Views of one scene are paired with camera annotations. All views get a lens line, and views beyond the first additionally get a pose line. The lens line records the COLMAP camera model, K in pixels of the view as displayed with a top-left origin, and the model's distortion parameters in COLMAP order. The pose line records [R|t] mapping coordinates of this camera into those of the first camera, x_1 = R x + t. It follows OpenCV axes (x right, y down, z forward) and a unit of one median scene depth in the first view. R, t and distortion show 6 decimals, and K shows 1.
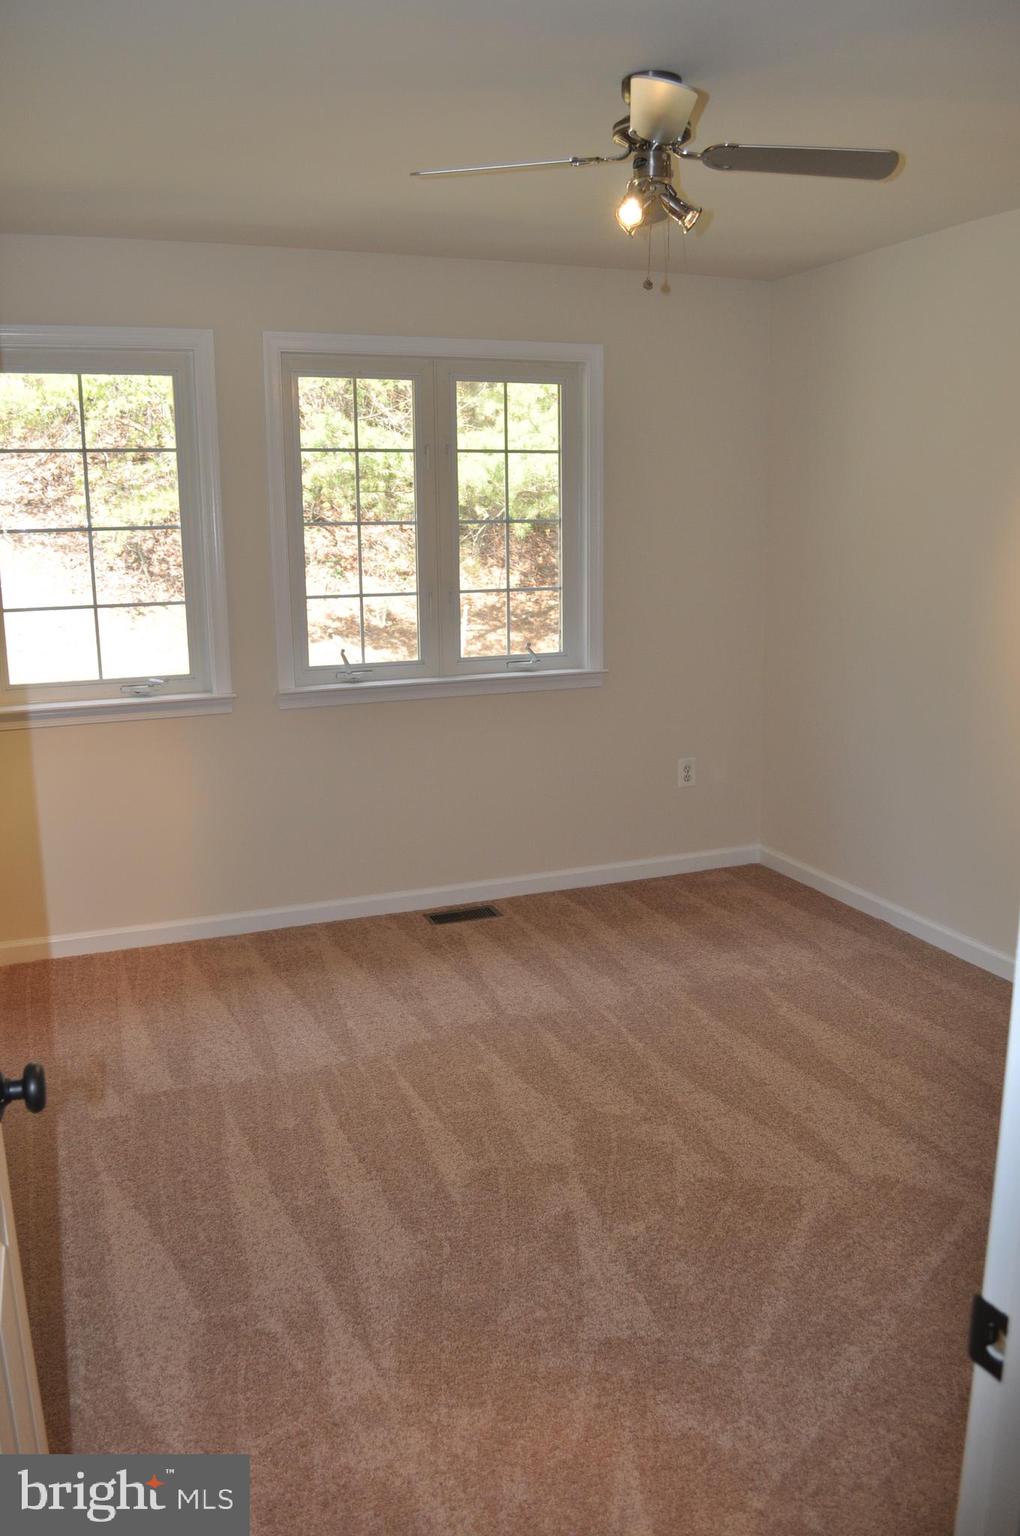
lens RADIAL K [[1219.4, 0, 506.7], [0, 1219.4, 760.1], [0, 0, 1]] dist [-0.081538, 0.011569]
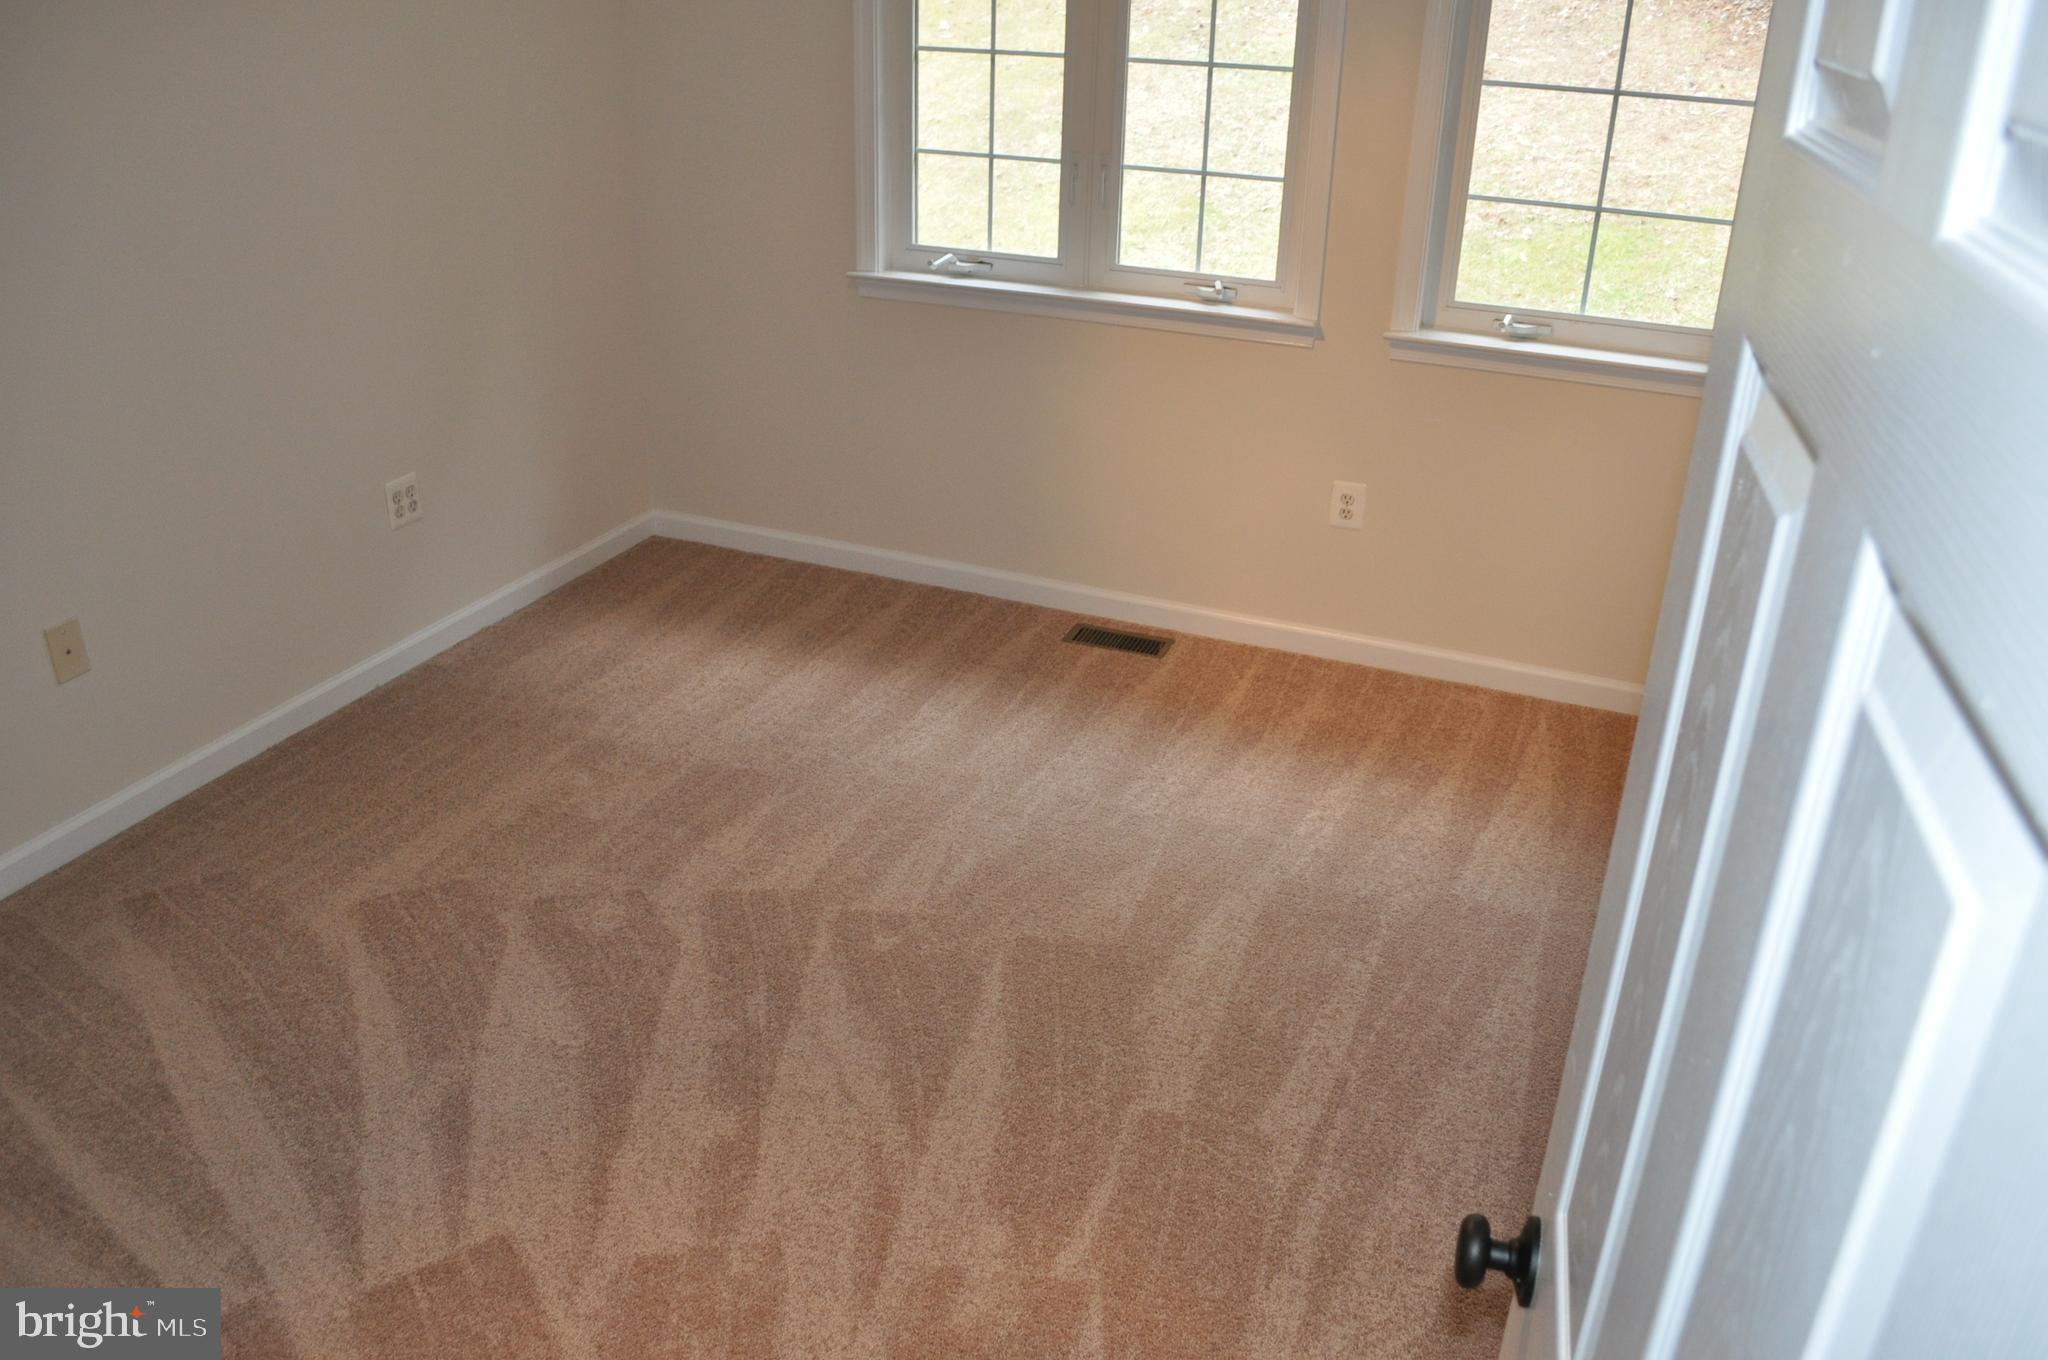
lens RADIAL K [[1625.9, 0, 1002.3], [0, 1625.9, 689.7], [0, 0, 1]] dist [-0.081538, 0.011569]
pose [[0.686680, 0.333854, -0.645765, 0.737036], [-0.170920, 0.937552, 0.302955, -0.158362], [0.706582, -0.097659, 0.700860, 0.379185]]
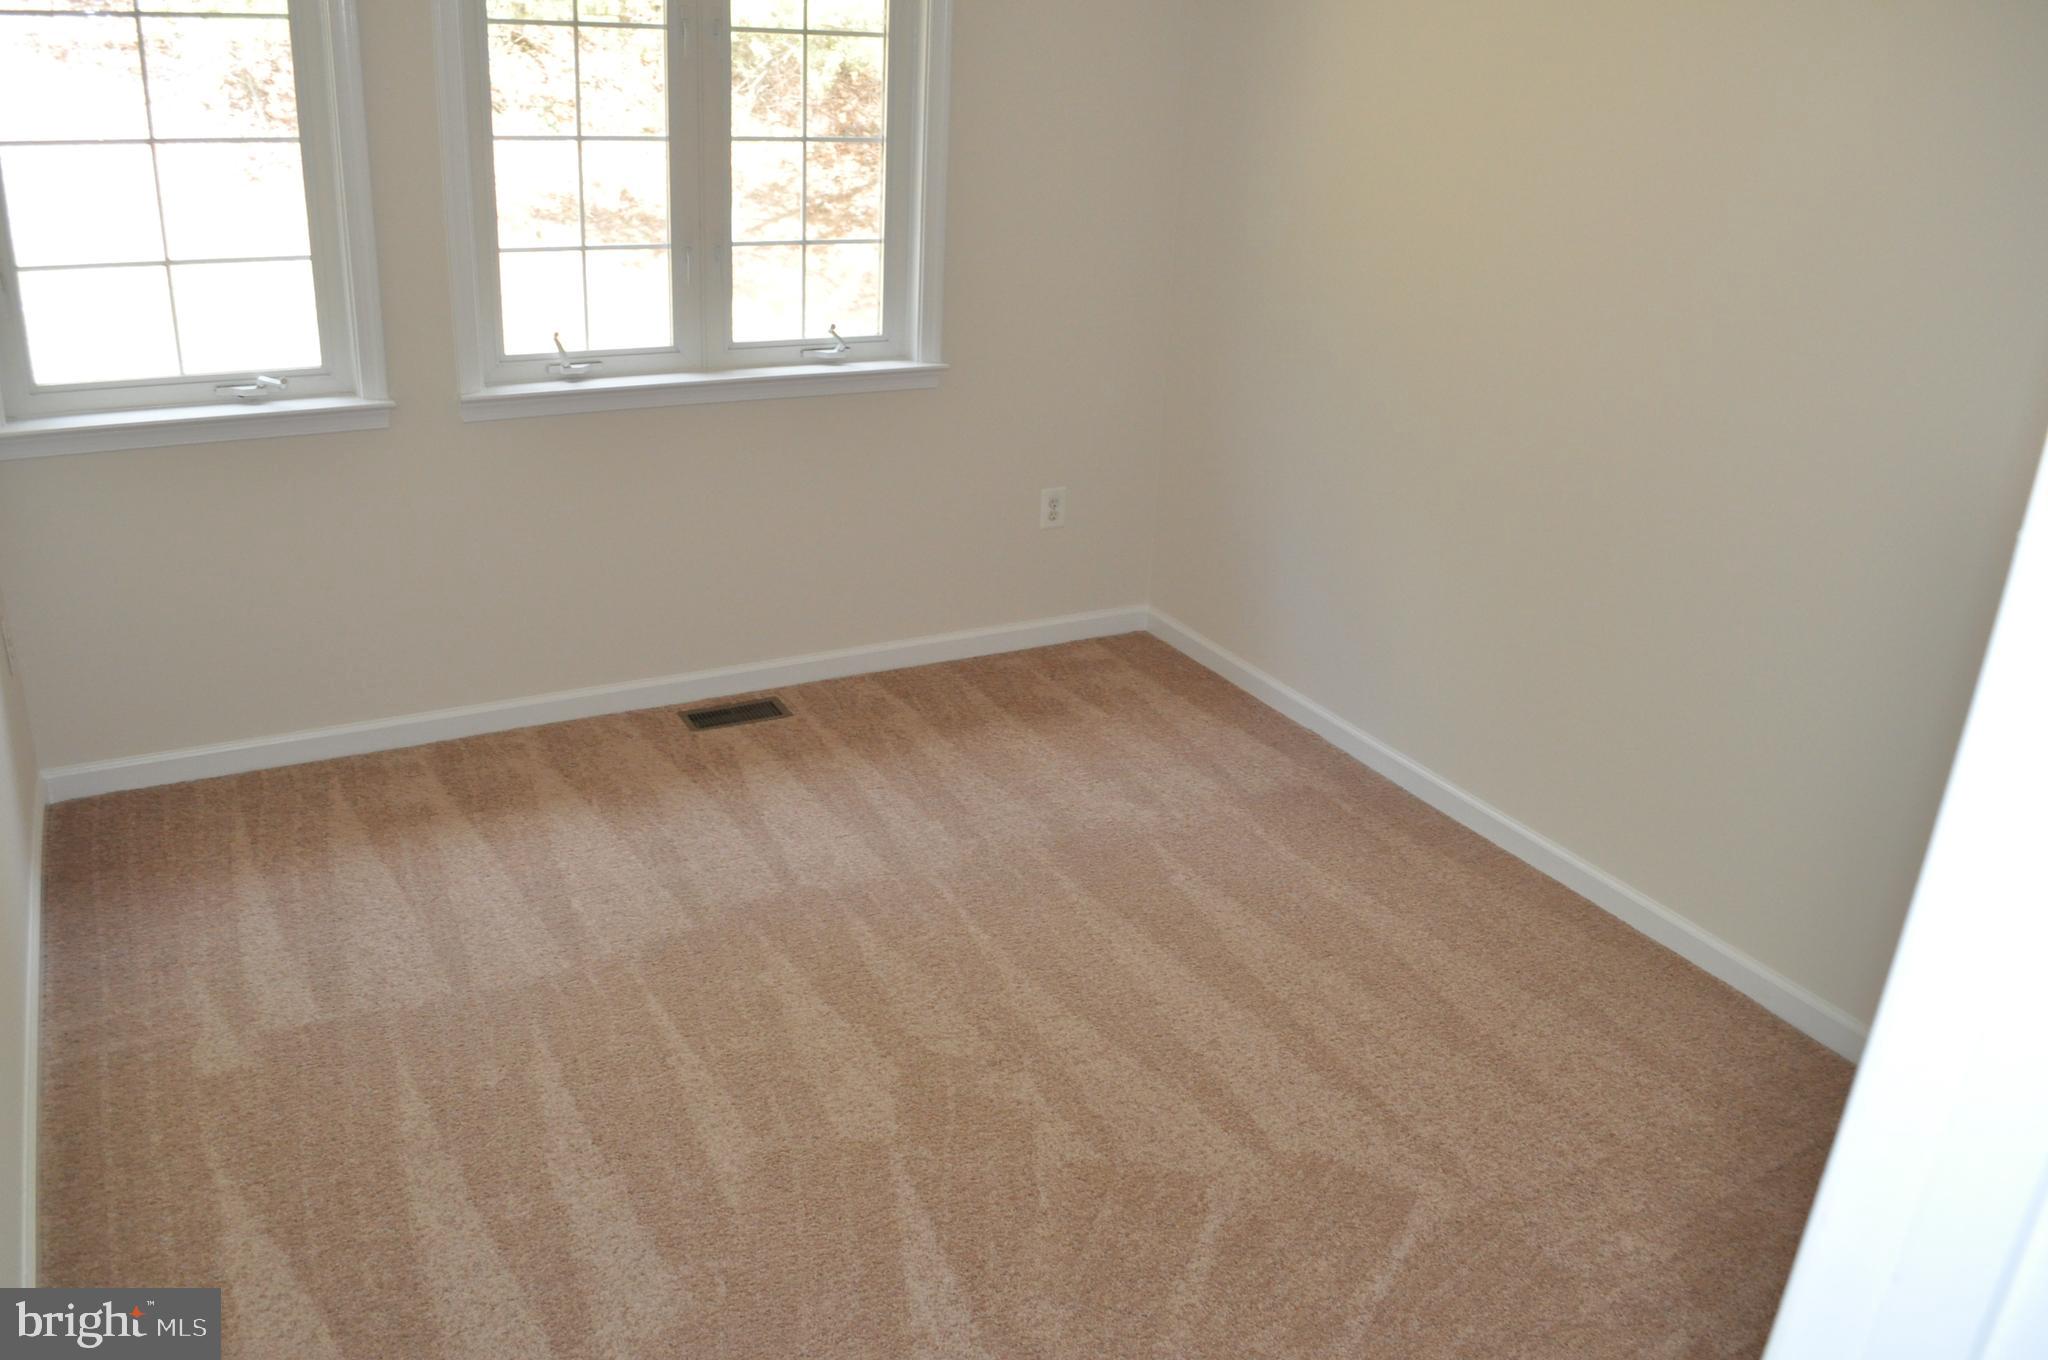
lens RADIAL K [[1625.9, 0, 1011.9], [0, 1625.9, 693.1], [0, 0, 1]] dist [-0.081538, 0.011569]
pose [[0.990299, 0.007562, 0.138746, -0.009391], [-0.034457, 0.980694, 0.192489, -0.090753], [-0.134611, -0.195403, 0.971441, 0.080551]]
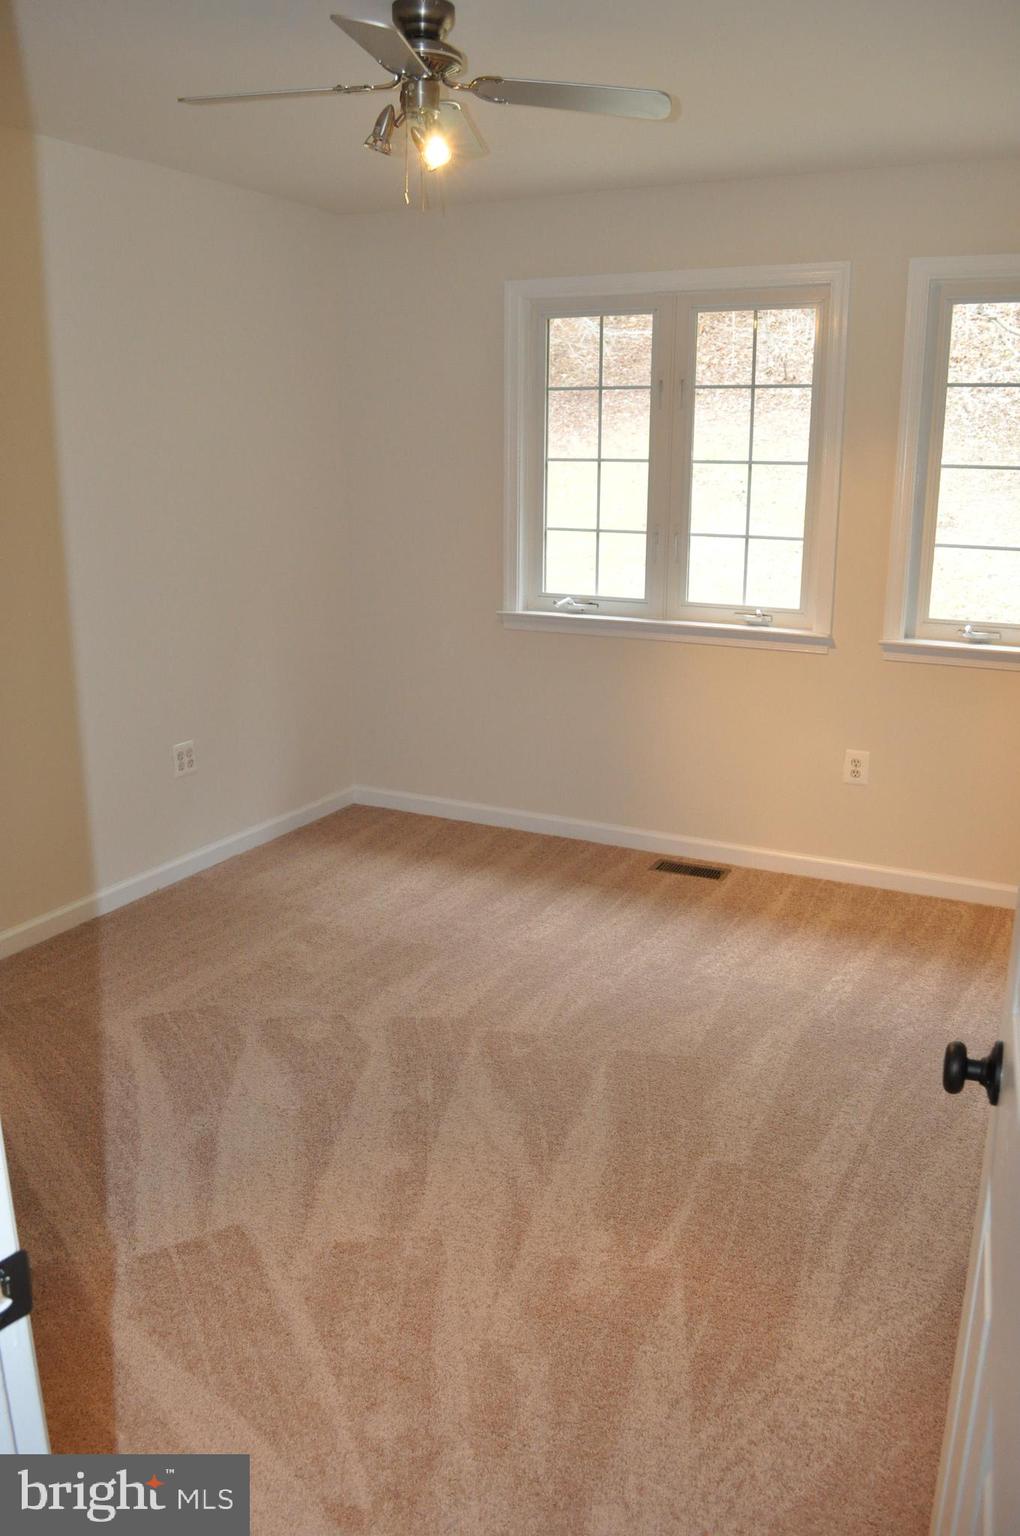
lens RADIAL K [[1219.4, 0, 500.7], [0, 1219.4, 768.9], [0, 0, 1]] dist [-0.081538, 0.011569]
pose [[0.627456, 0.208246, -0.750288, 0.788801], [-0.164175, 0.977293, 0.133955, -0.076412], [0.761147, 0.039128, 0.647398, 0.340224]]
